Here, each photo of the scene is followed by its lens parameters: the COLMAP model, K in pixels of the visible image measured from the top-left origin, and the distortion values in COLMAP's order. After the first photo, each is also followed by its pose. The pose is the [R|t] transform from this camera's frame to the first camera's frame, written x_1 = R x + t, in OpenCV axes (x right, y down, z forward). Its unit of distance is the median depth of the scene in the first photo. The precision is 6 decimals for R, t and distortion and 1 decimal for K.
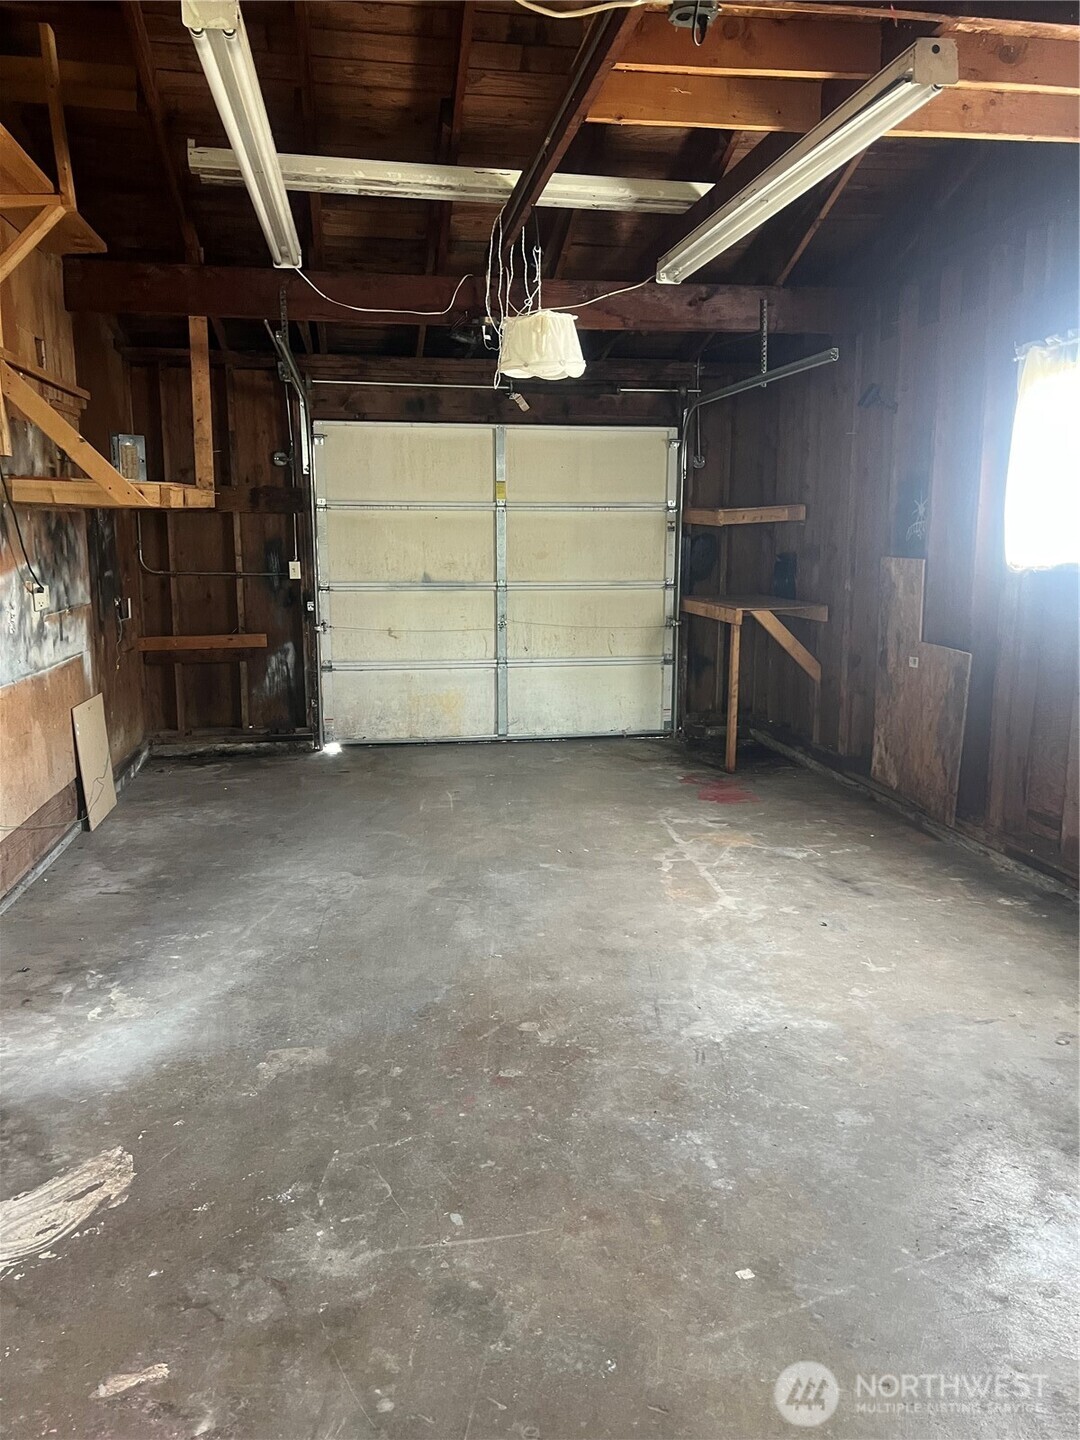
lens RADIAL K [[1082.1, 0, 540.2], [0, 1082.1, 717.2], [0, 0, 1]] dist [0.021453, -0.014628]
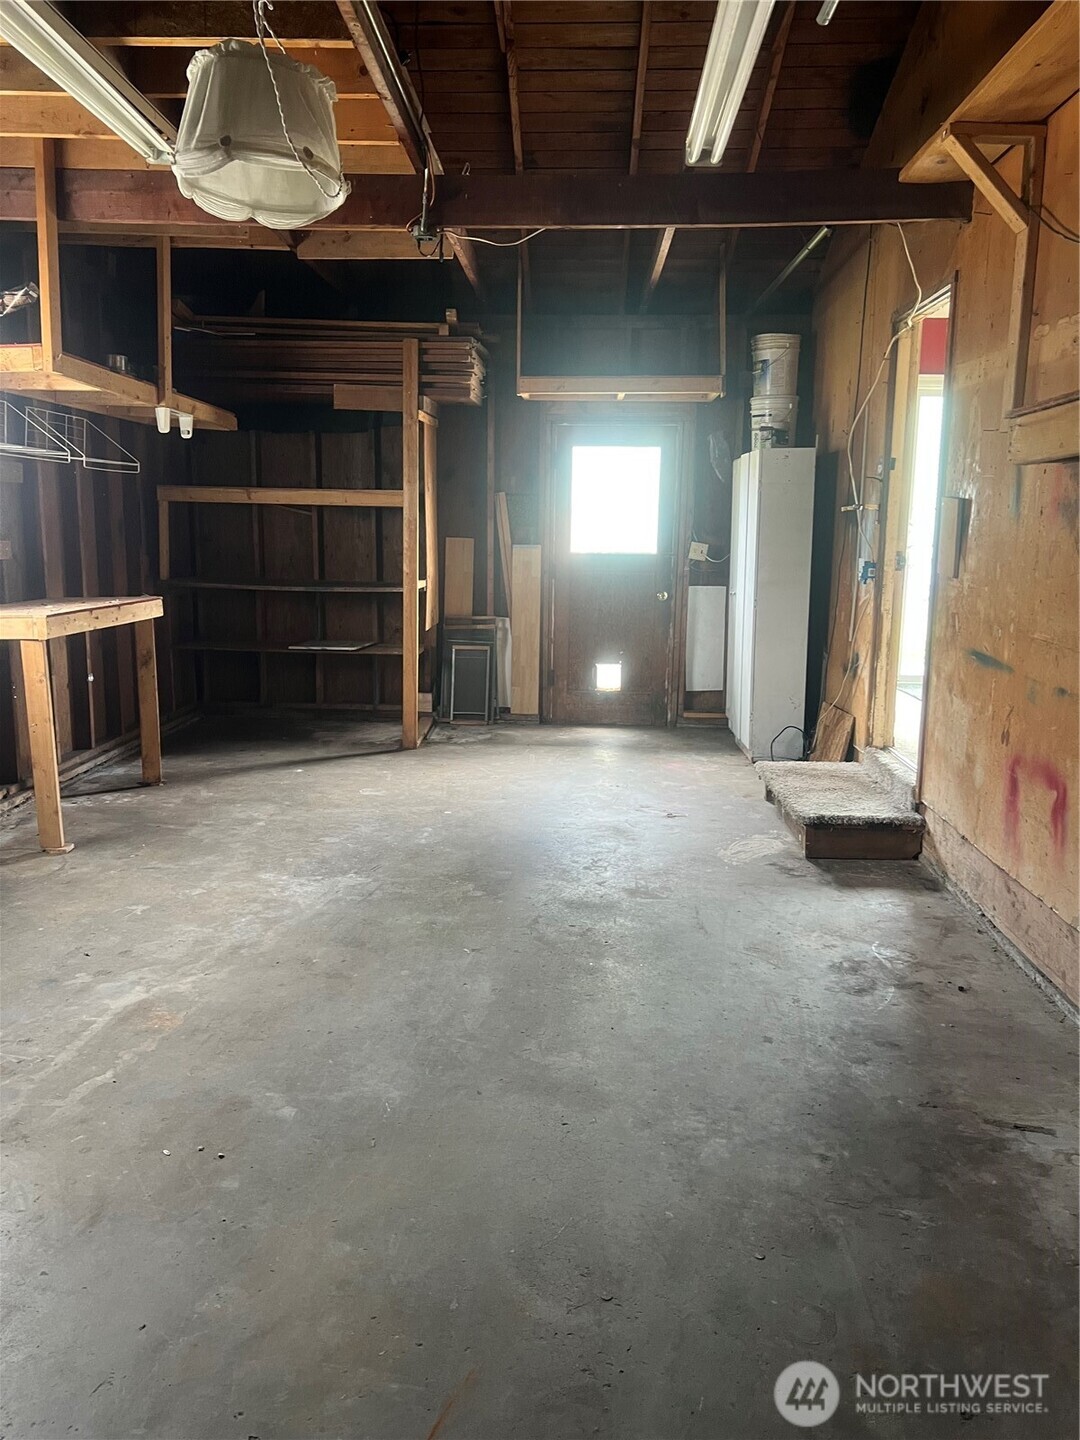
lens RADIAL K [[1082.1, 0, 539.4], [0, 1082.1, 721.0], [0, 0, 1]] dist [0.021453, -0.014628]
pose [[-0.979429, -0.051364, 0.195145, -0.272181], [0.019072, 0.939171, 0.342920, -0.294752], [-0.200888, 0.339587, -0.918871, 1.750208]]
